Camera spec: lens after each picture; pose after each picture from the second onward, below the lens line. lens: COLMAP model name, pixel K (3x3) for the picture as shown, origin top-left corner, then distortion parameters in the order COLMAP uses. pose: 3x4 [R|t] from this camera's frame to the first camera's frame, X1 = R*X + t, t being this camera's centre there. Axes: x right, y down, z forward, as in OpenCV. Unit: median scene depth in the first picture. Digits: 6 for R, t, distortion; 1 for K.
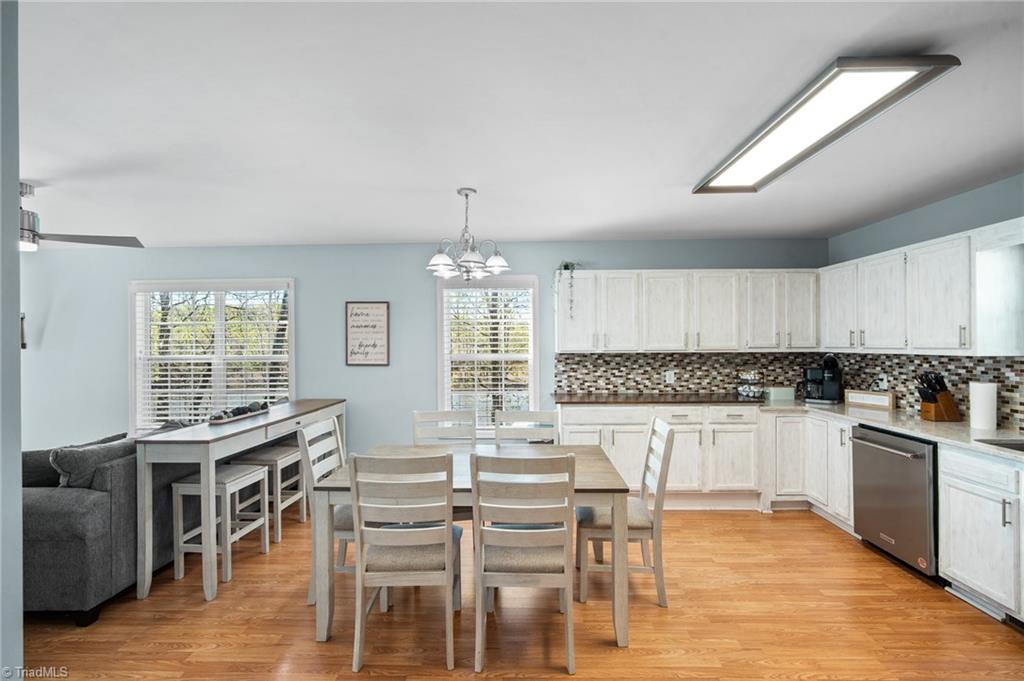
lens RADIAL K [[450.4, 0, 511.9], [0, 450.4, 345.3], [0, 0, 1]] dist [-0.017798, 0.005907]
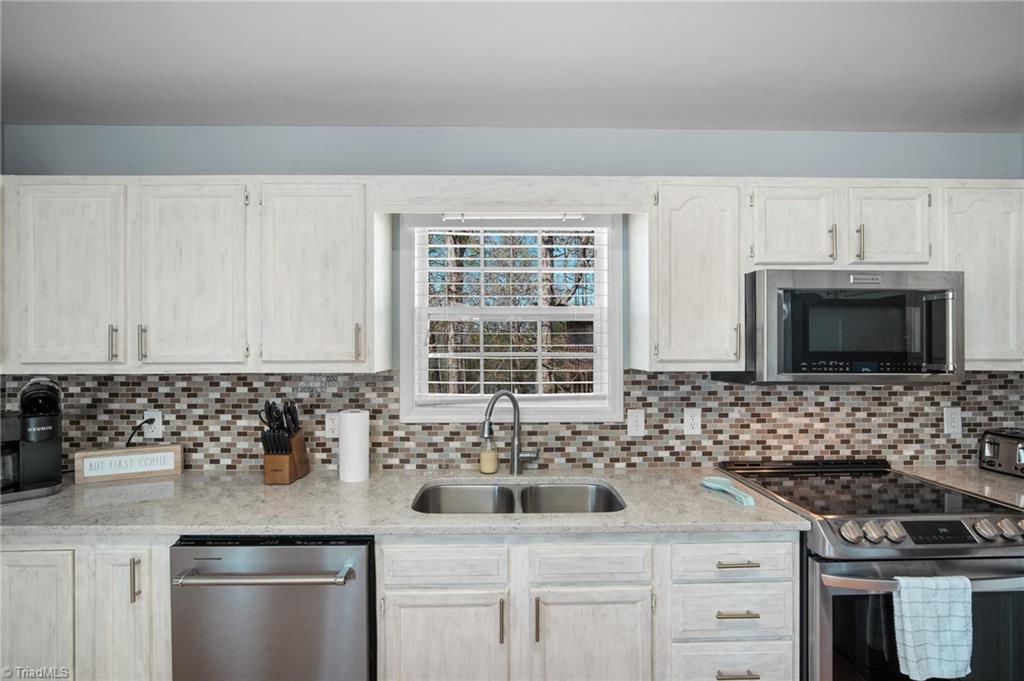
lens RADIAL K [[450.4, 0, 511.9], [0, 450.4, 345.3], [0, 0, 1]] dist [-0.017798, 0.005907]
pose [[-0.042145, 0.010188, 0.999060, 0.280911], [0.007173, 0.999925, -0.009894, -0.005683], [-0.999086, 0.006749, -0.042215, 0.601734]]
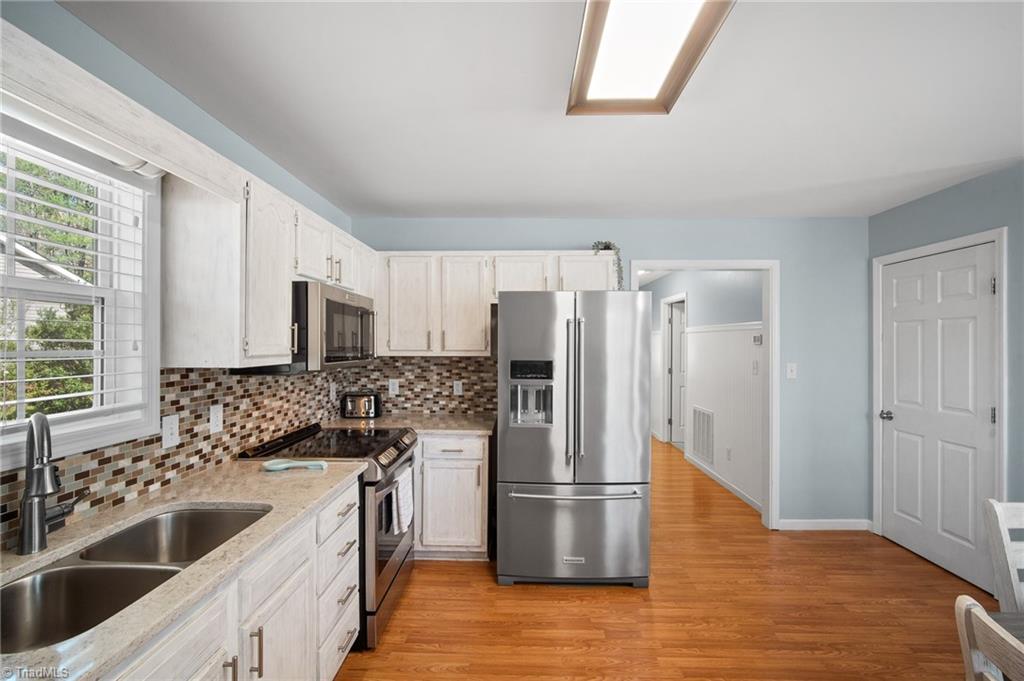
lens RADIAL K [[450.4, 0, 511.9], [0, 450.4, 345.3], [0, 0, 1]] dist [-0.017798, 0.005907]
pose [[-0.999991, 0.004191, 0.000923, 0.471589], [0.004200, 0.999941, 0.010011, -0.008261], [-0.000880, 0.010015, -0.999949, 0.898473]]
